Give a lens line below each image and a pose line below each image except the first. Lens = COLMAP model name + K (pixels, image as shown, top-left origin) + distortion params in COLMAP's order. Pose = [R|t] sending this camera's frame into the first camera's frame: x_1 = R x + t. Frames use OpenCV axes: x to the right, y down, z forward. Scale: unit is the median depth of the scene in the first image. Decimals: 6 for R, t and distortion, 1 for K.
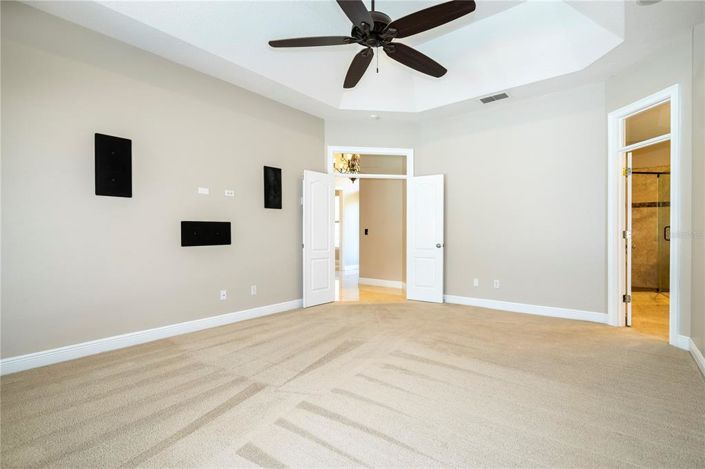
lens RADIAL K [[316.0, 0, 359.4], [0, 316.0, 236.0], [0, 0, 1]] dist [-0.003018, 0.000573]
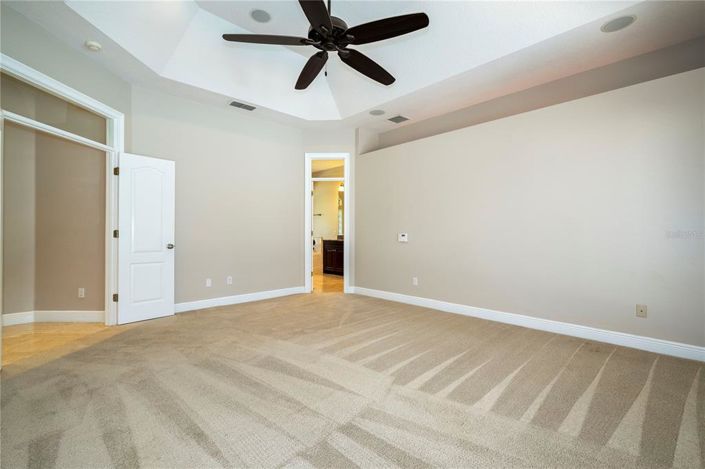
lens RADIAL K [[316.0, 0, 359.1], [0, 316.0, 232.5], [0, 0, 1]] dist [-0.003018, 0.000573]
pose [[0.152869, 0.006330, 0.988226, -0.665836], [0.000383, 0.999979, -0.006464, 0.000870], [-0.988246, 0.001367, 0.152864, 0.518886]]
